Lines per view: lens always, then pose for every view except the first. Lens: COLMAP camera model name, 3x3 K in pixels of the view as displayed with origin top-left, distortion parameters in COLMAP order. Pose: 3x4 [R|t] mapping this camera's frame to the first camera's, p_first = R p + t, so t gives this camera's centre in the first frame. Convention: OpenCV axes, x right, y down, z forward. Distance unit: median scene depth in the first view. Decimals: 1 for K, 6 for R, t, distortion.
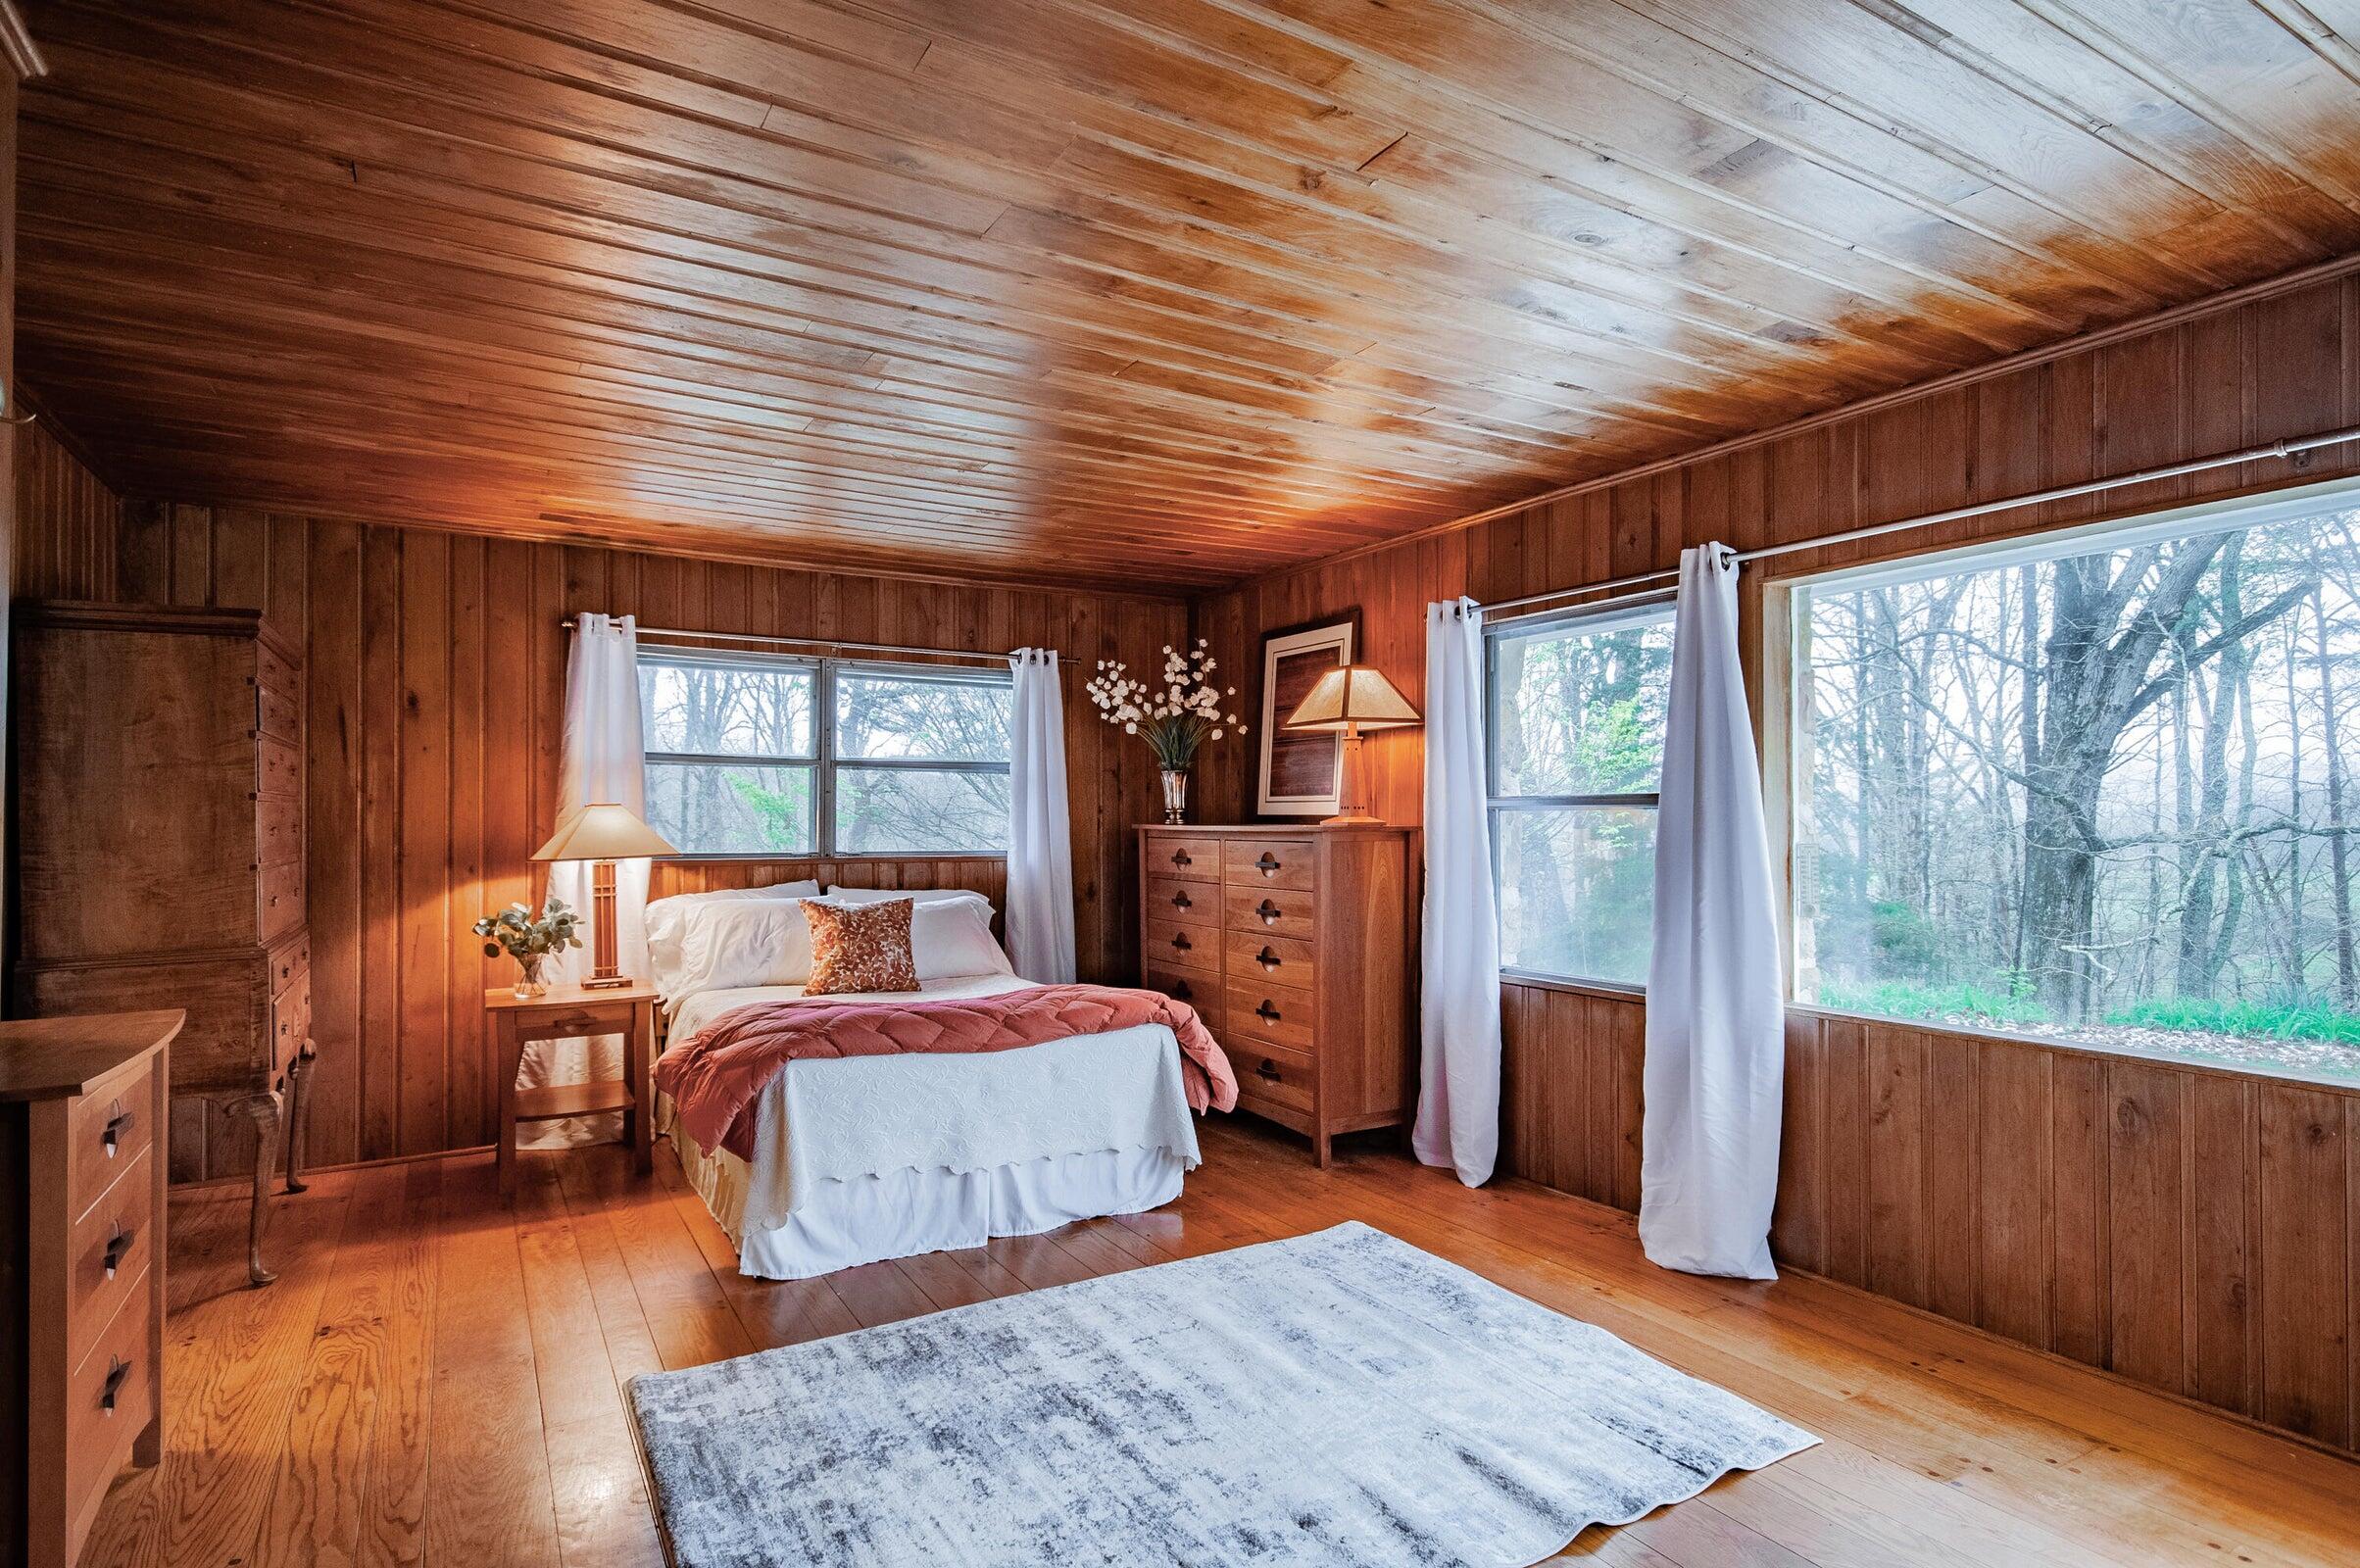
lens RADIAL K [[1236.6, 0, 1179.7], [0, 1236.6, 798.5], [0, 0, 1]] dist [0.010808, 0.002744]
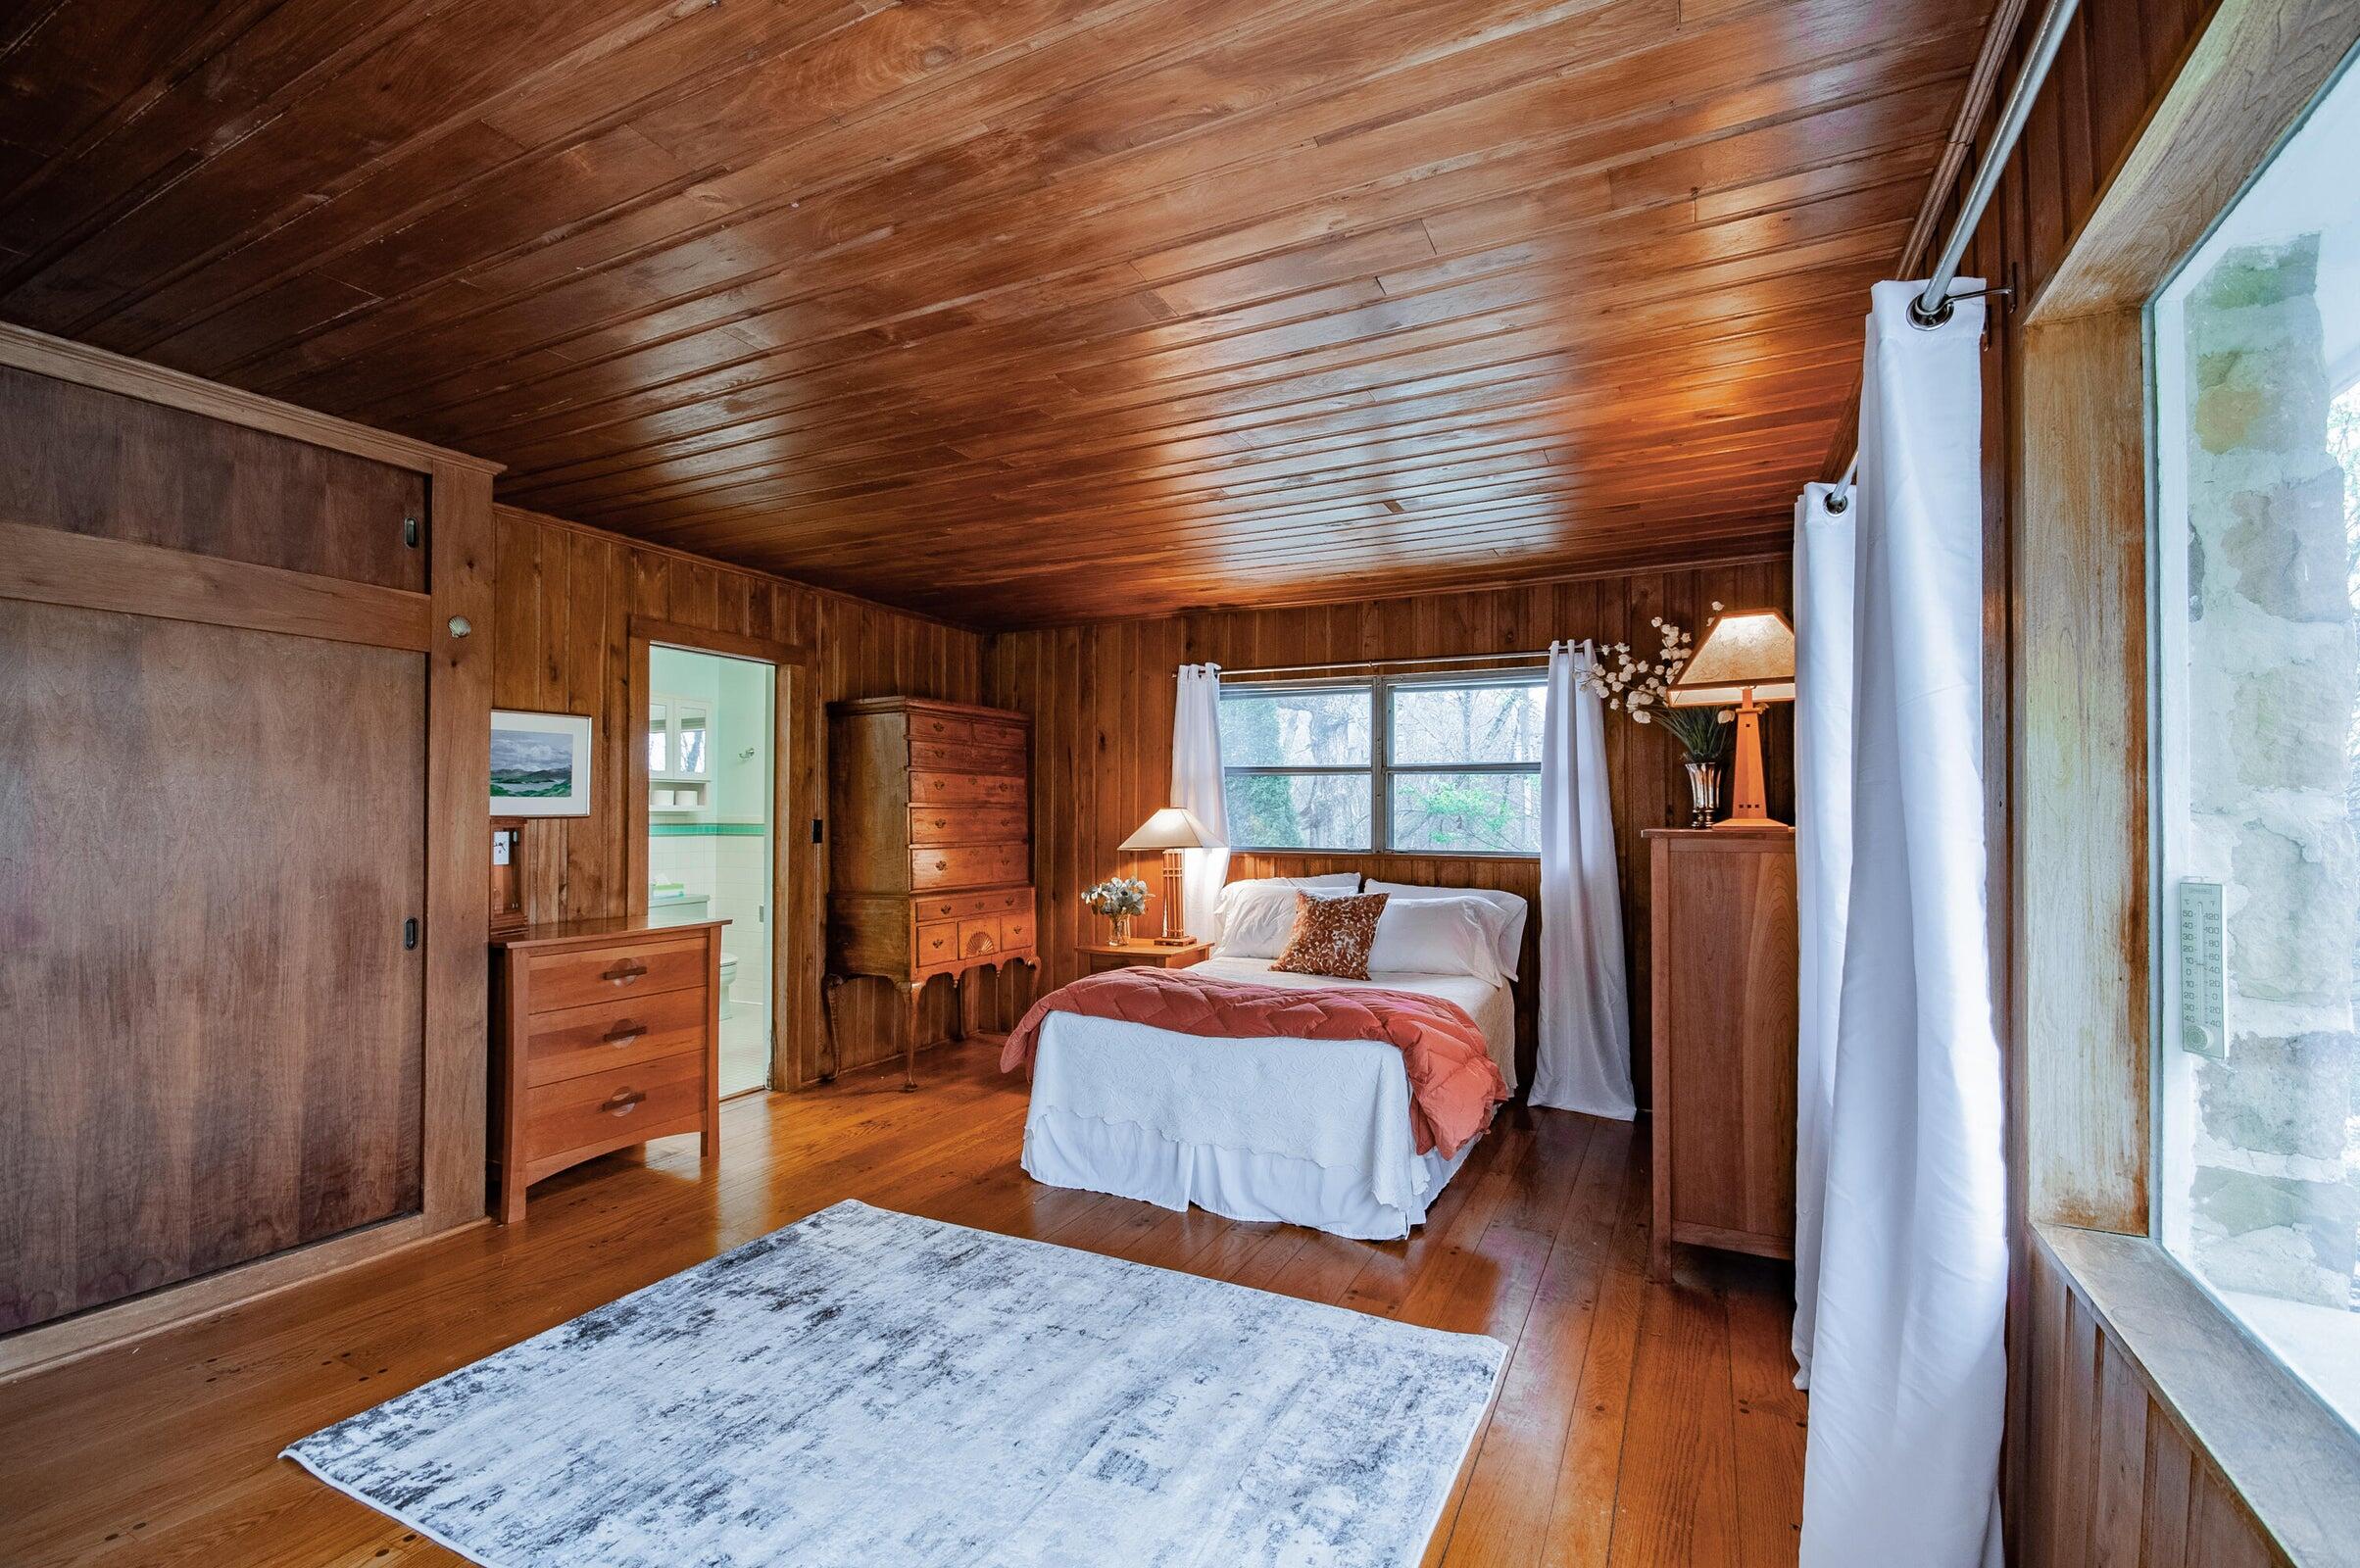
lens RADIAL K [[1035.4, 0, 1183.3], [0, 1035.4, 800.3], [0, 0, 1]] dist [0.000173, -0.004379]
pose [[0.545644, -0.011876, -0.837933, 0.540301], [0.010221, 0.999920, -0.007517, 0.006065], [0.837954, -0.004463, 0.545722, 0.449972]]
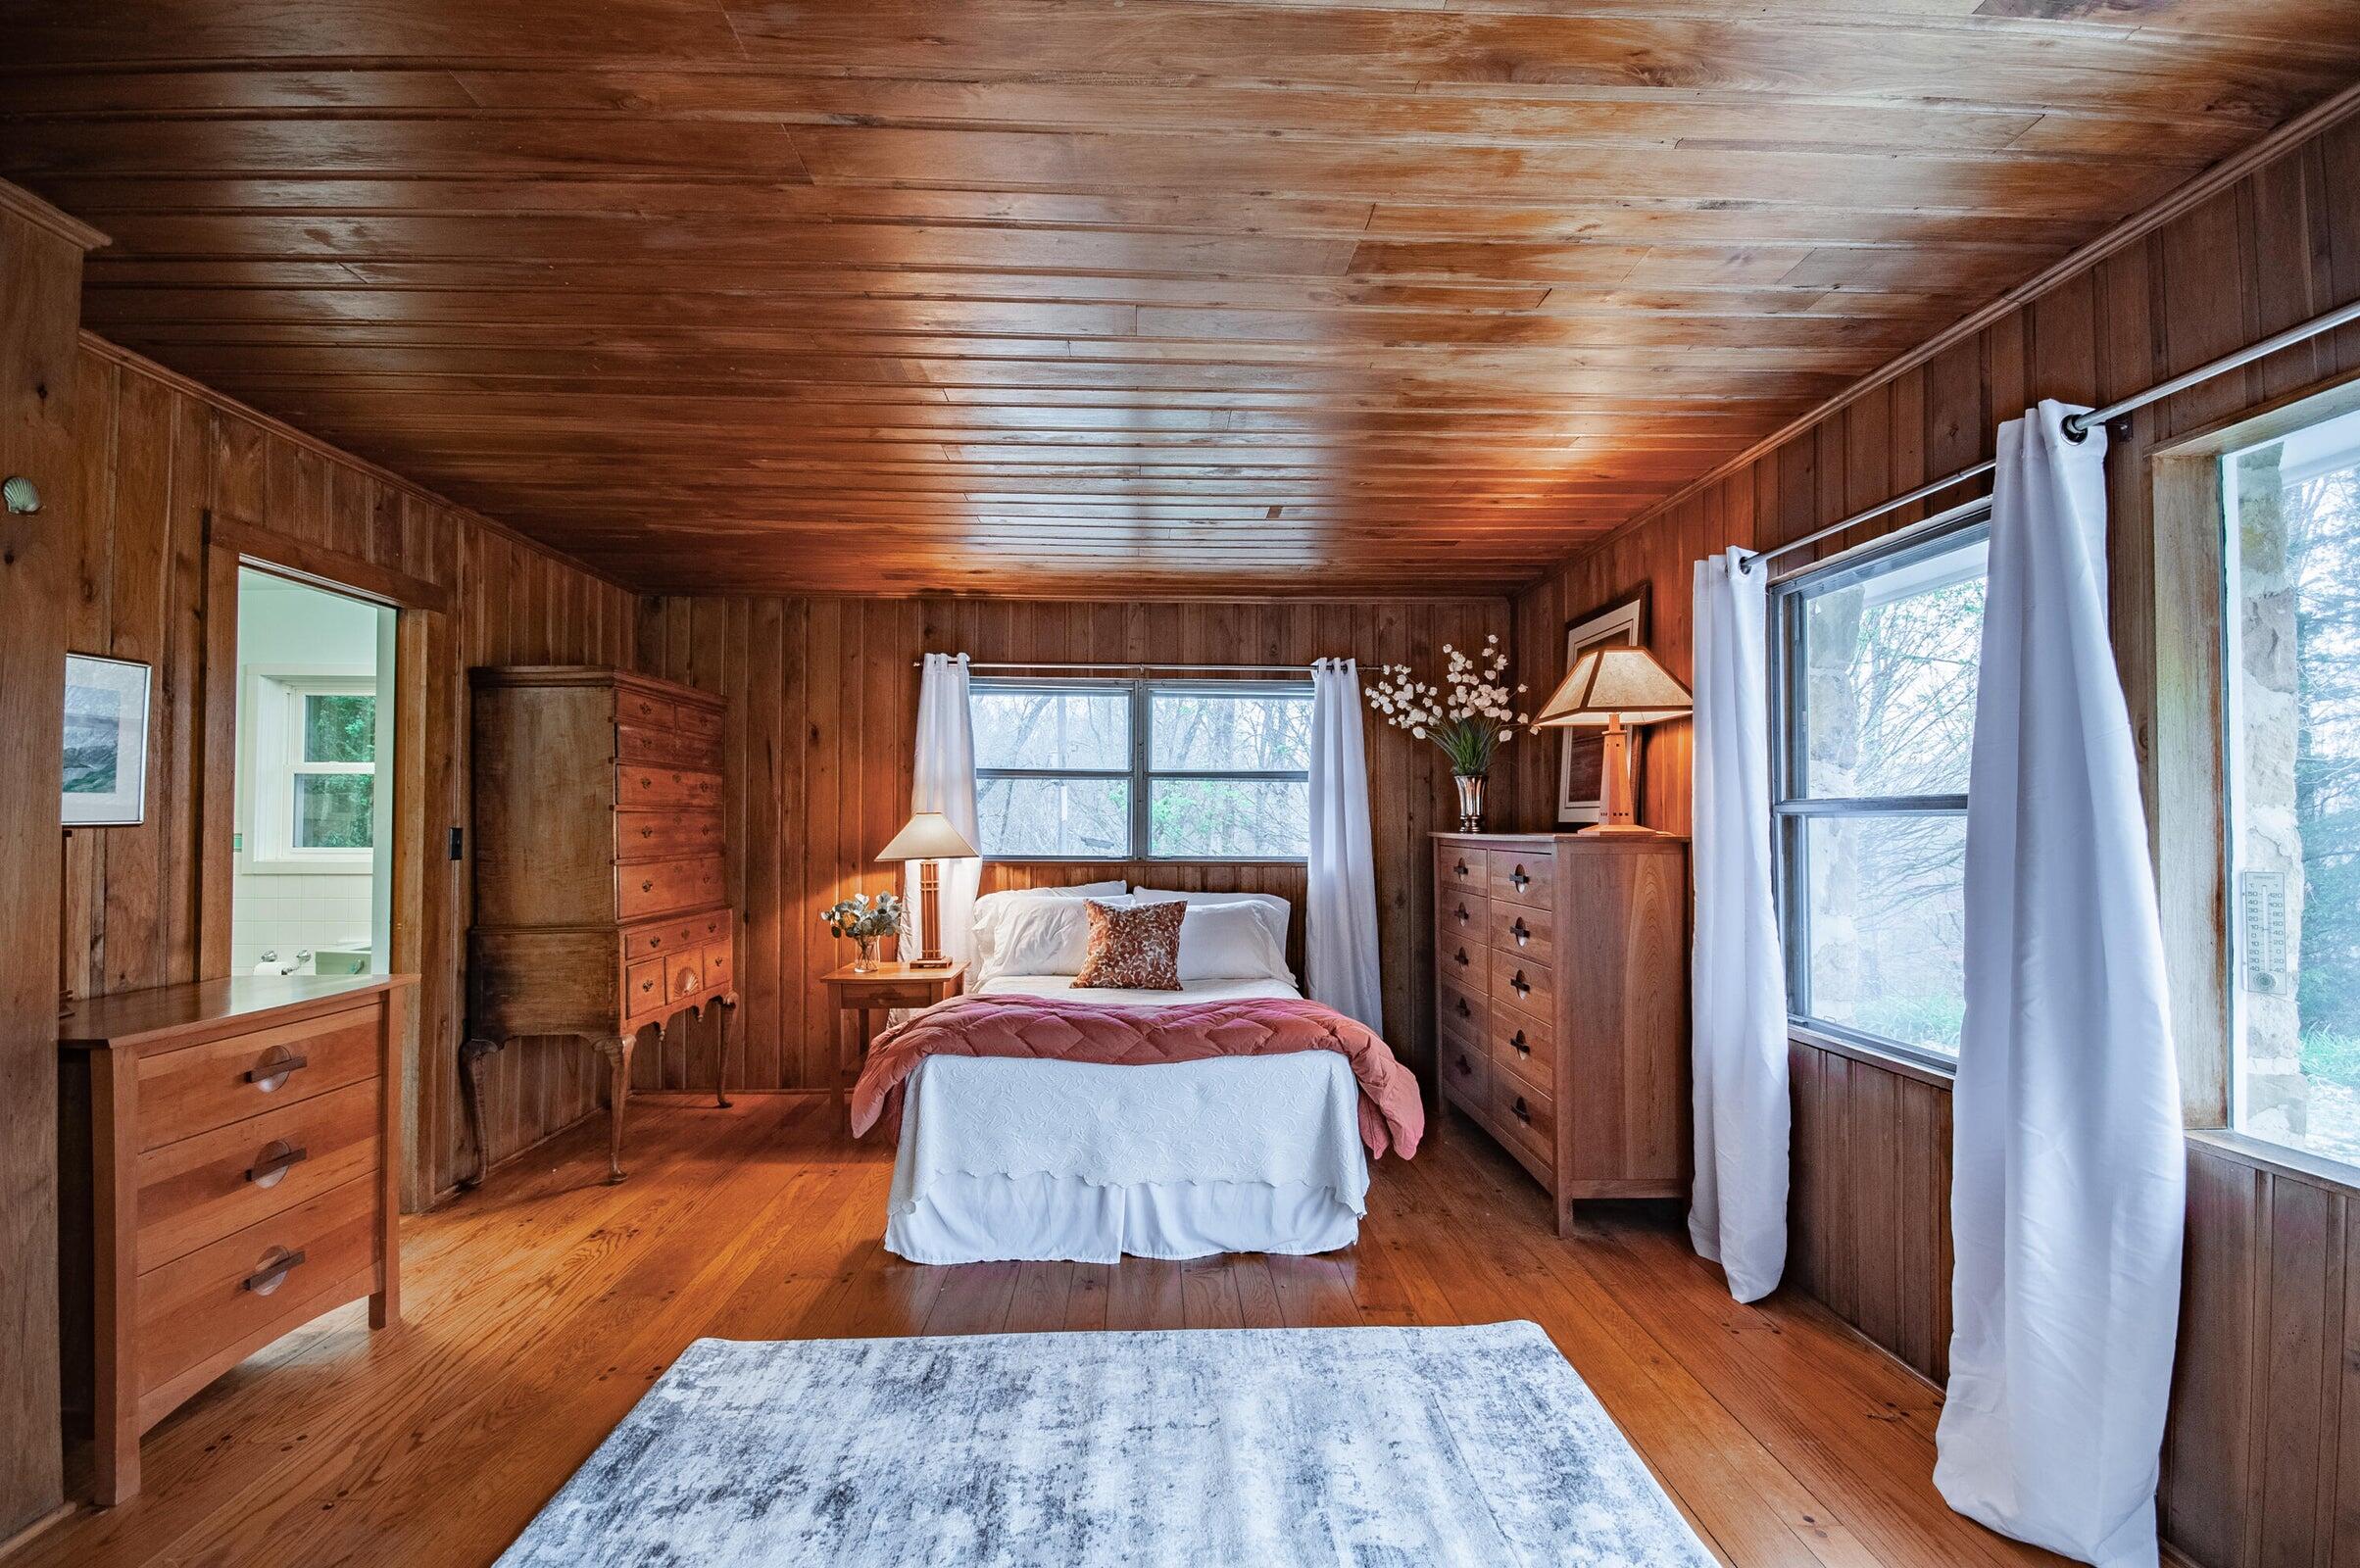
lens RADIAL K [[1035.4, 0, 1182.4], [0, 1035.4, 800.0], [0, 0, 1]] dist [0.000173, -0.004379]
pose [[0.881231, -0.008689, -0.472606, 0.246379], [0.005471, 0.999952, -0.008183, 0.002193], [0.472654, 0.004625, 0.881236, 0.270204]]
